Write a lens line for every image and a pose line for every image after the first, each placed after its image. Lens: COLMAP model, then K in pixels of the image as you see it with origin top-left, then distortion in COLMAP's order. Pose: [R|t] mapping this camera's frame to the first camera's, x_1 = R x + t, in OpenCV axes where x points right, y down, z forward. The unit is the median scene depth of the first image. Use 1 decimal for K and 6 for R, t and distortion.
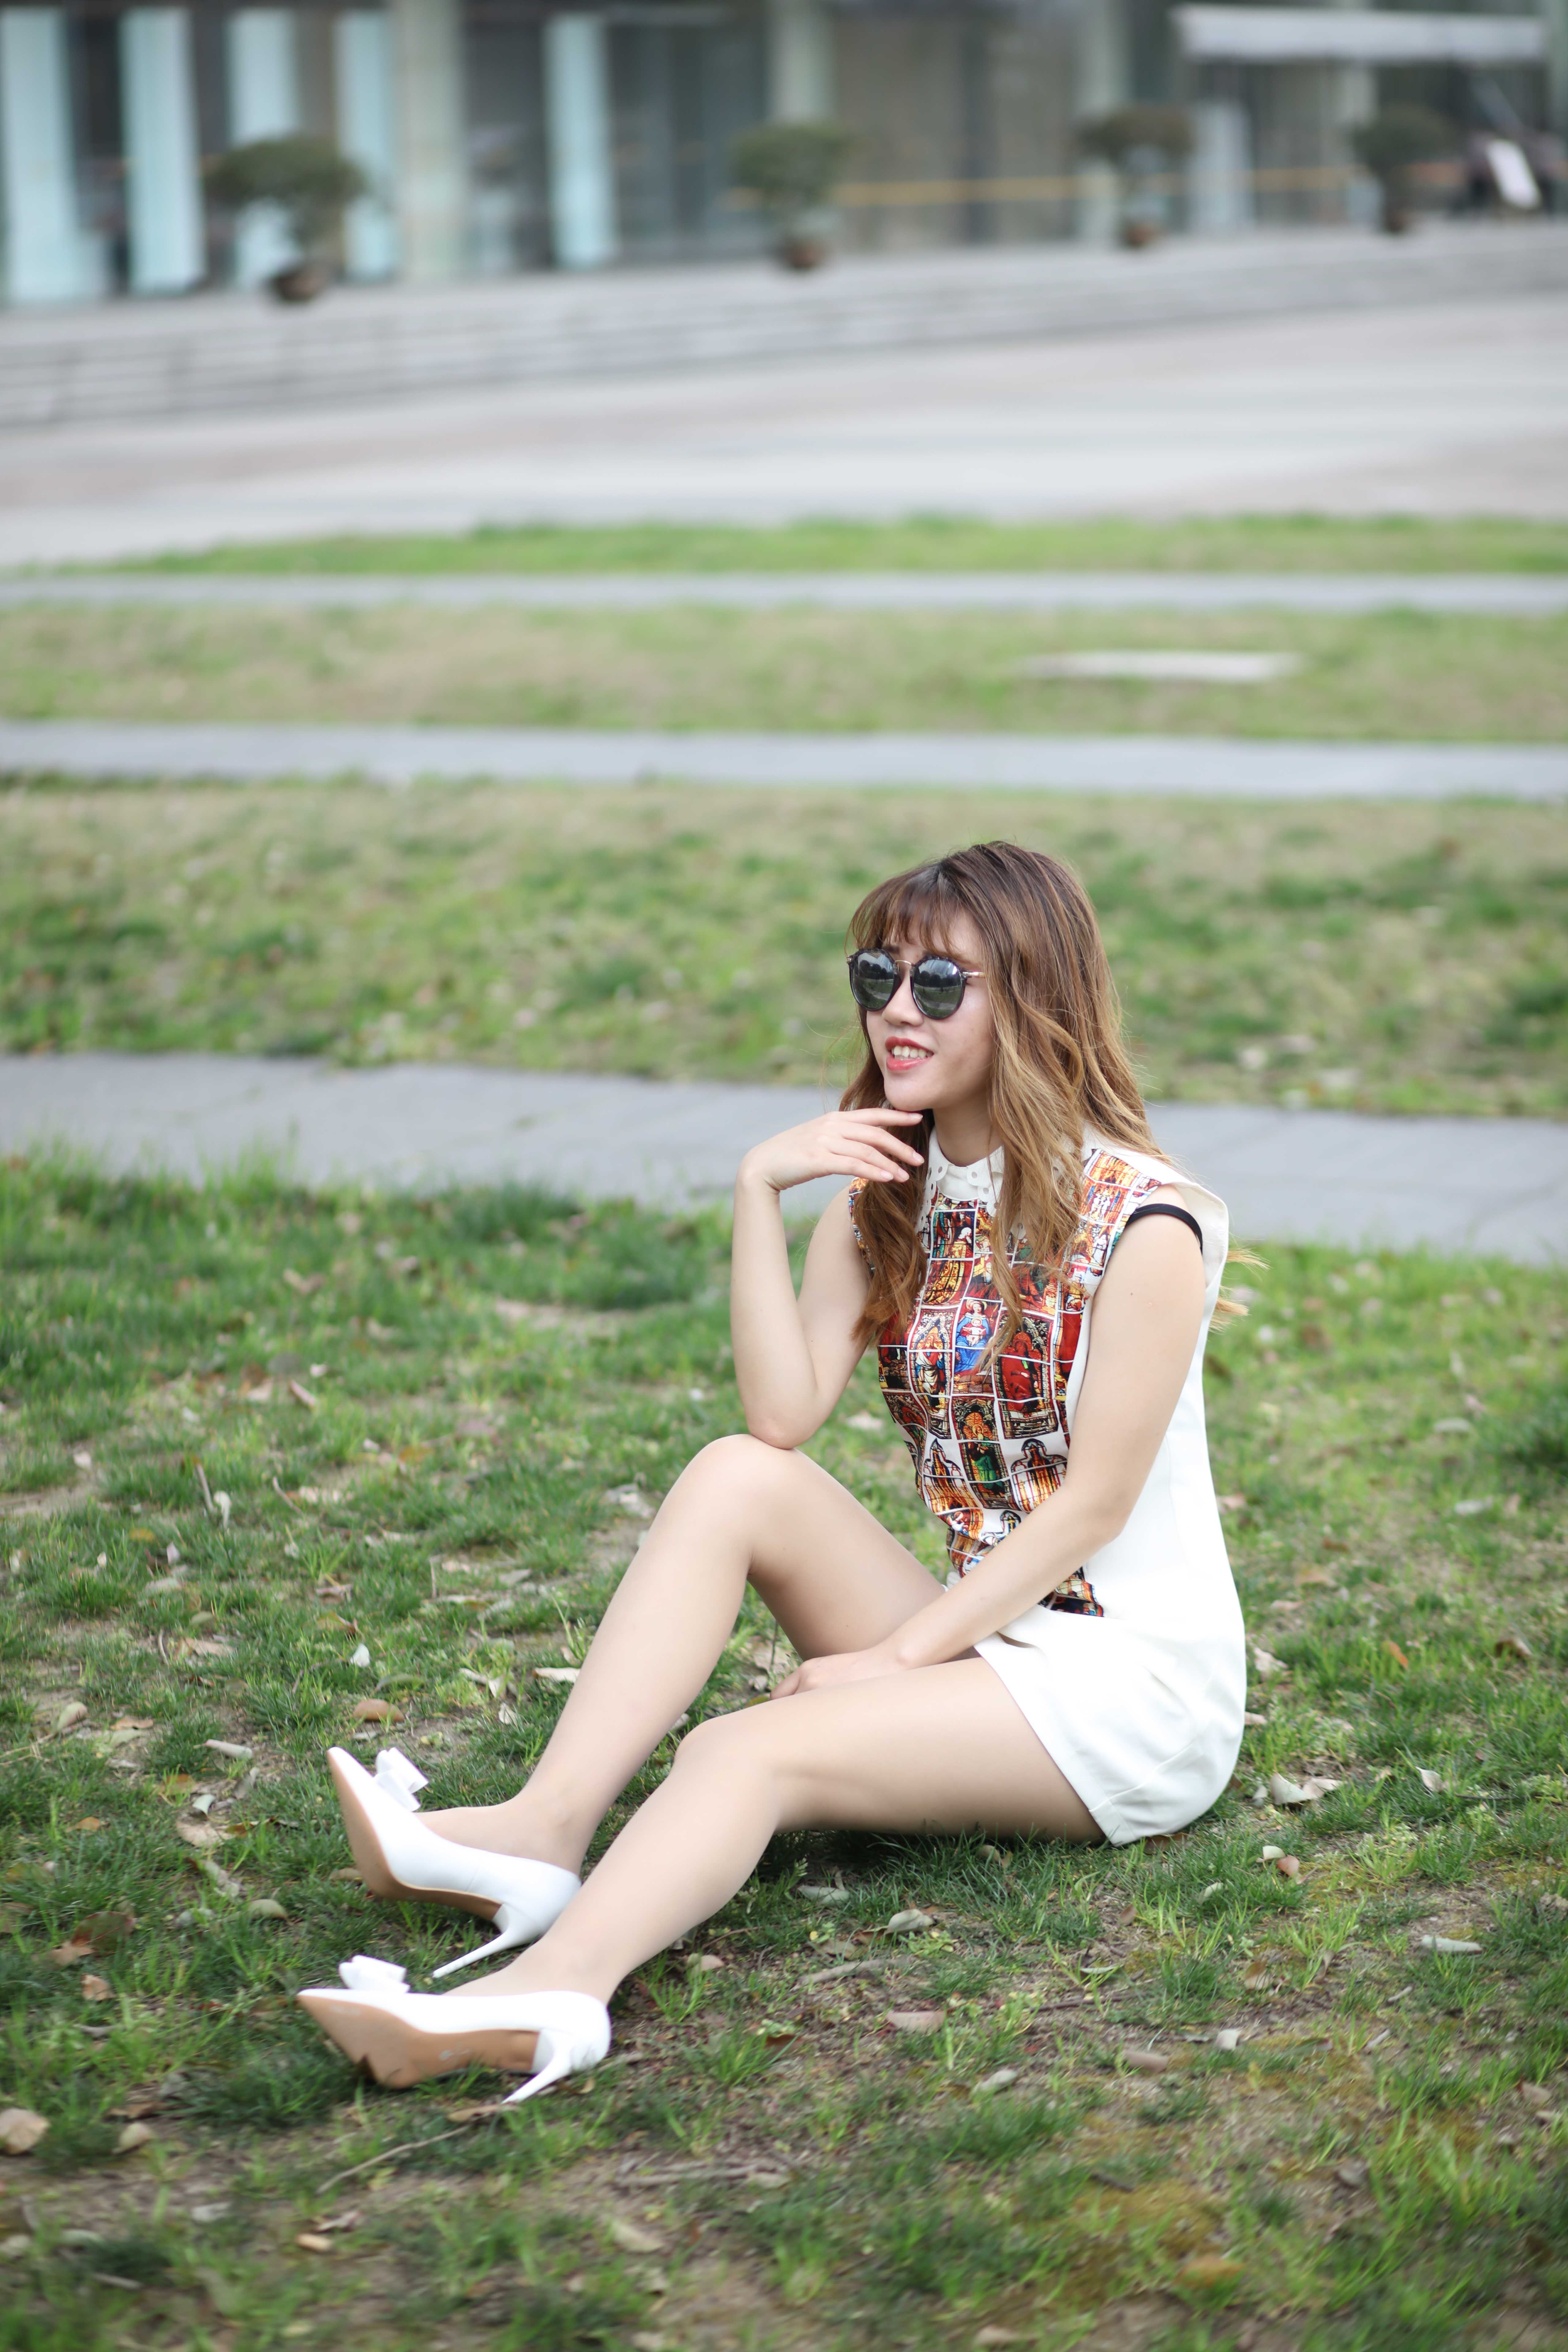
lens RADIAL K [[5850.9, 0, 784.0], [0, 5850.9, 1176.0], [0, 0, 1]] dist [-0.045669, -1.419943]
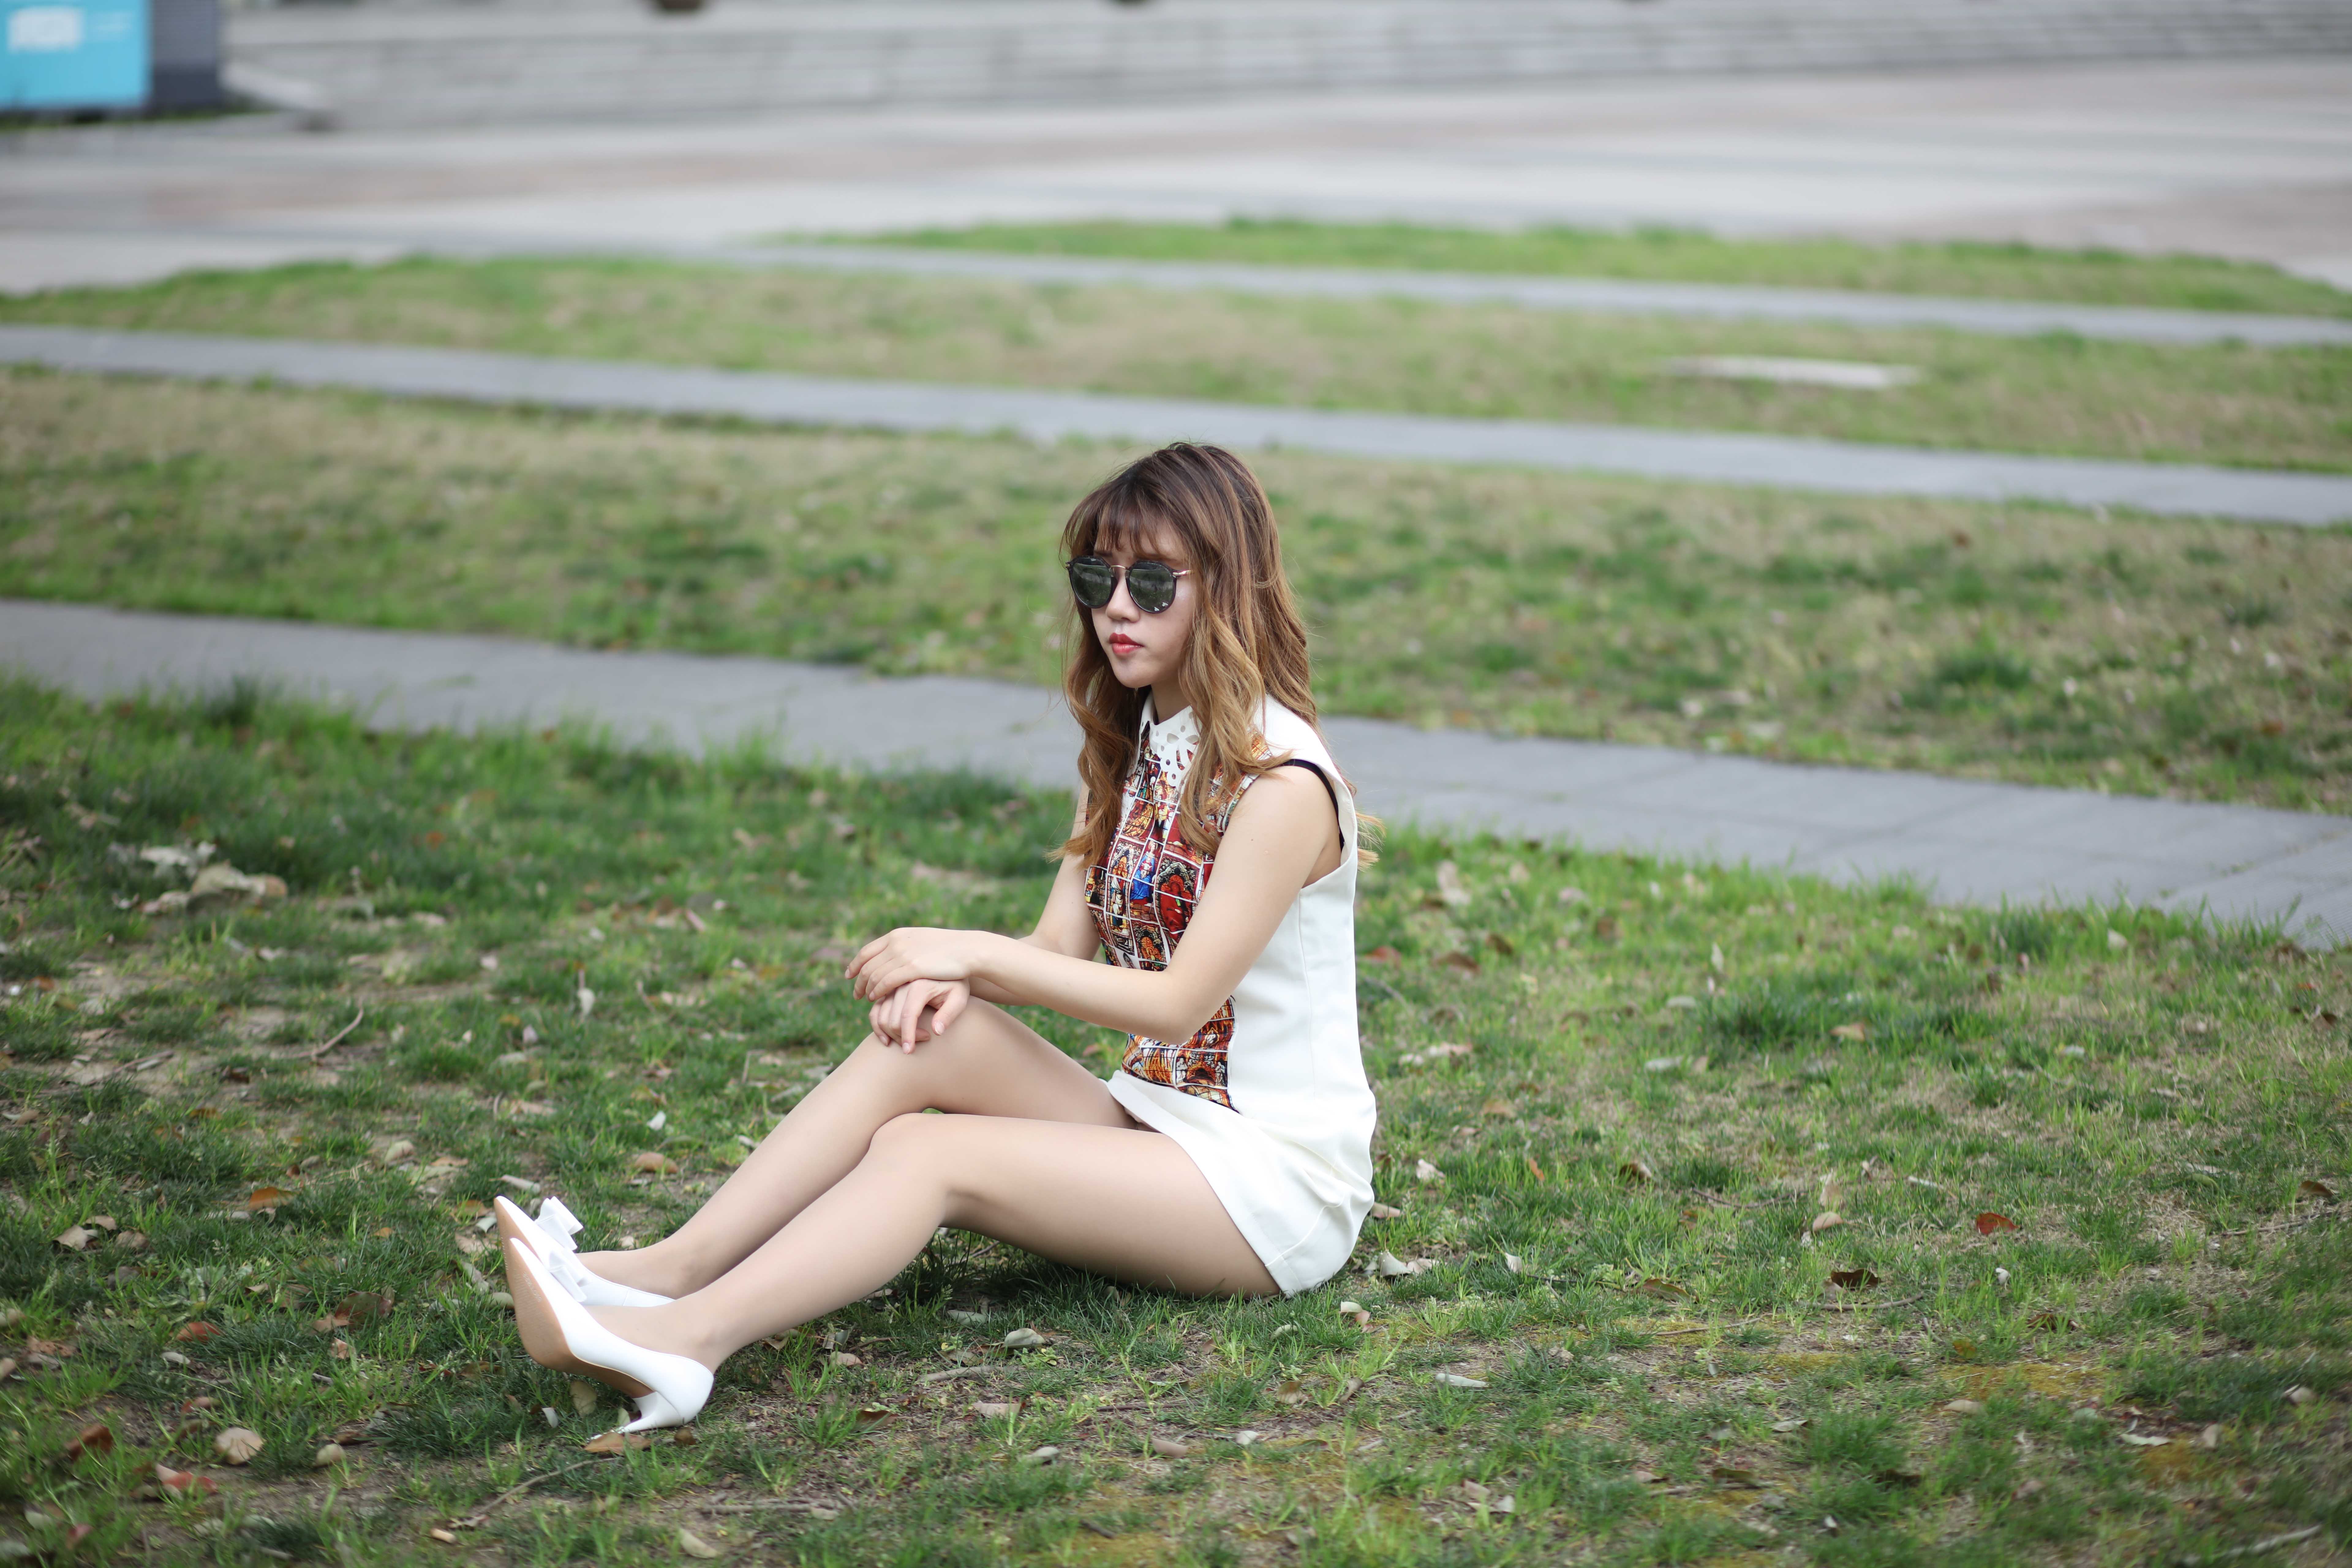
lens RADIAL K [[5747.2, 0, 1176.0], [0, 5747.2, 784.0], [0, 0, 1]] dist [-0.020575, -1.640737]
pose [[0.995846, 0.055329, -0.072312, 0.098374], [-0.056430, 0.998318, -0.013266, 0.021642], [0.071457, 0.017291, 0.997294, -0.124077]]
